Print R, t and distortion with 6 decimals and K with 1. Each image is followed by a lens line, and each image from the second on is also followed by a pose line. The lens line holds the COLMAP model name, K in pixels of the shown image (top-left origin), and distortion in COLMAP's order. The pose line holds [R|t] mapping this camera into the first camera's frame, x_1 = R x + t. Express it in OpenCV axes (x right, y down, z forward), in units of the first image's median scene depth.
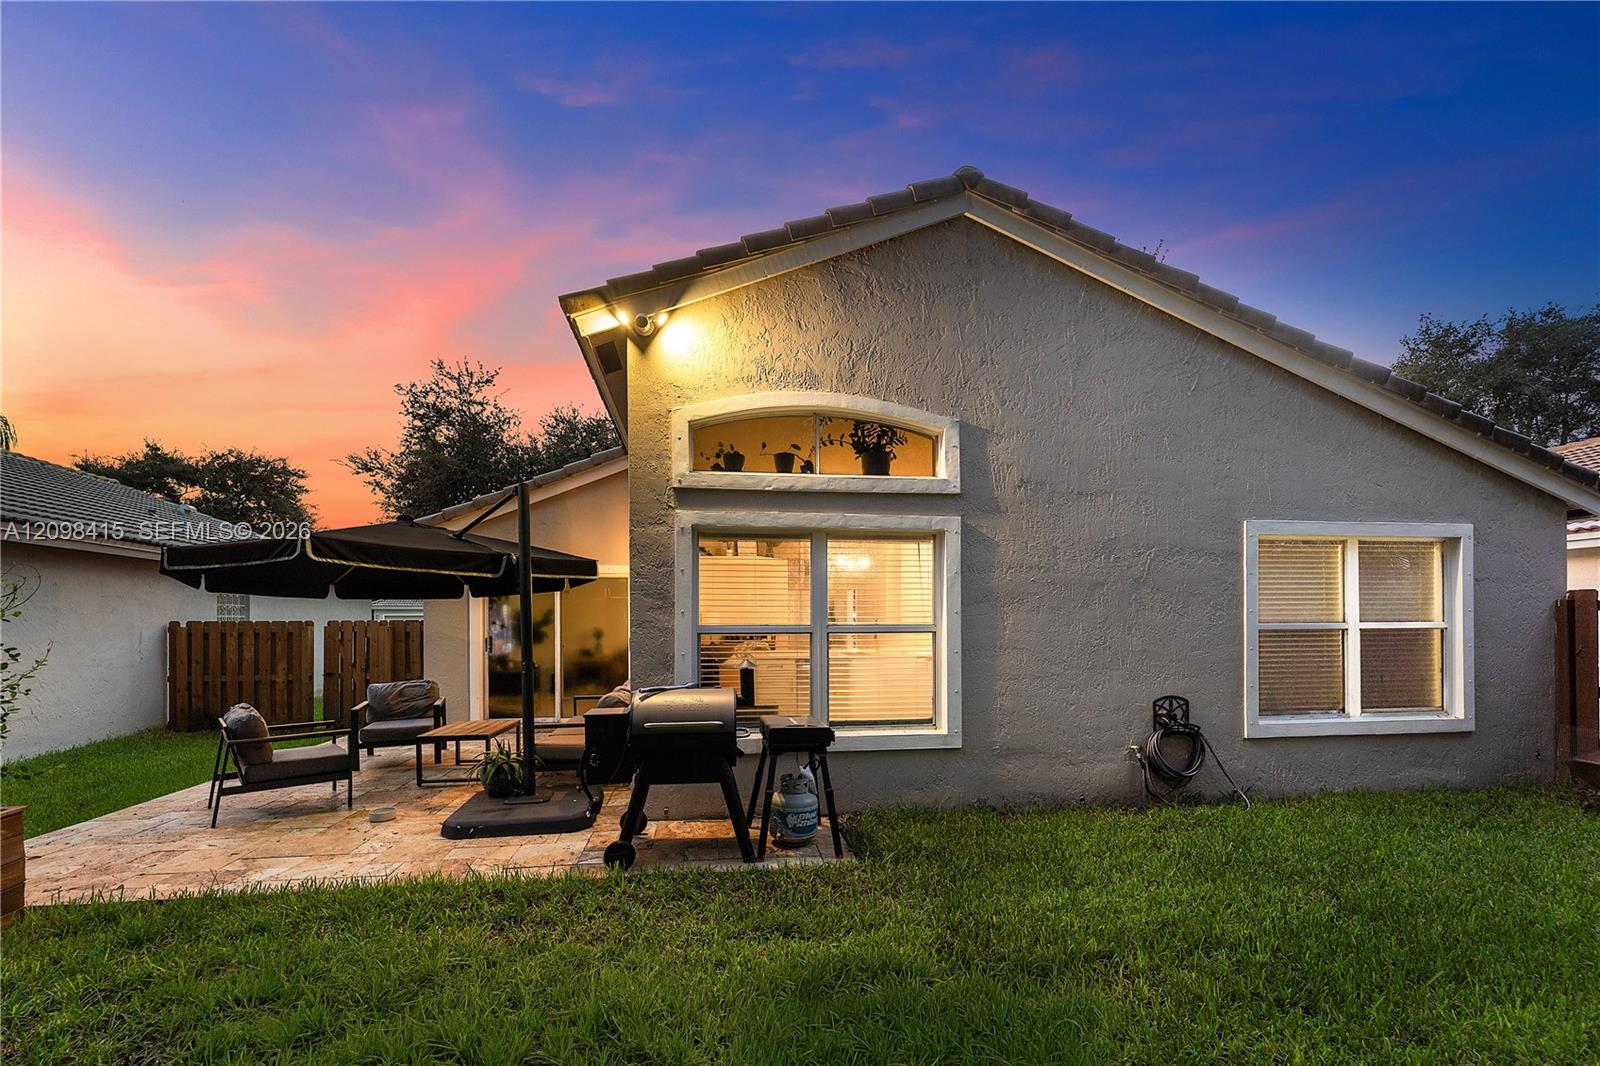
lens RADIAL K [[681.7, 0, 802.9], [0, 681.7, 611.4], [0, 0, 1]] dist [-0.001010, -0.000305]
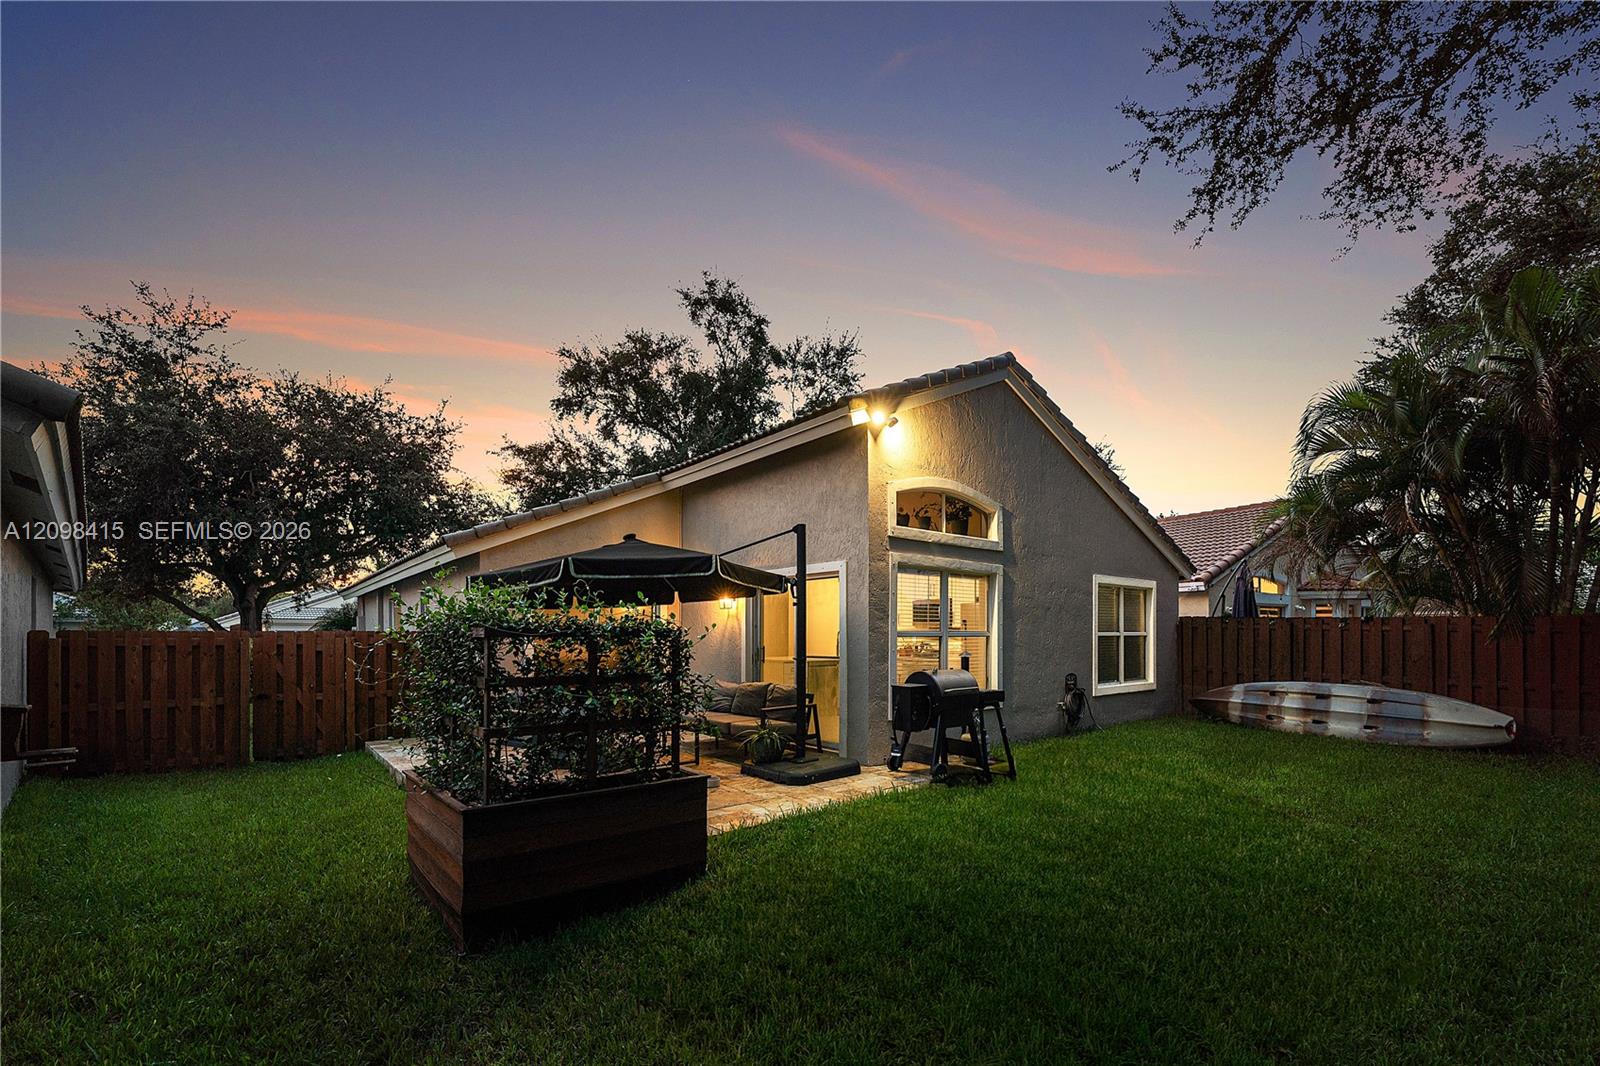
lens RADIAL K [[743.9, 0, 800.7], [0, 743.9, 637.4], [0, 0, 1]] dist [-0.001395, -0.000169]
pose [[0.827659, 0.000305, 0.561231, -1.113623], [-0.003270, 0.999986, 0.004278, 0.025308], [-0.561222, -0.005376, 0.827648, -0.188993]]
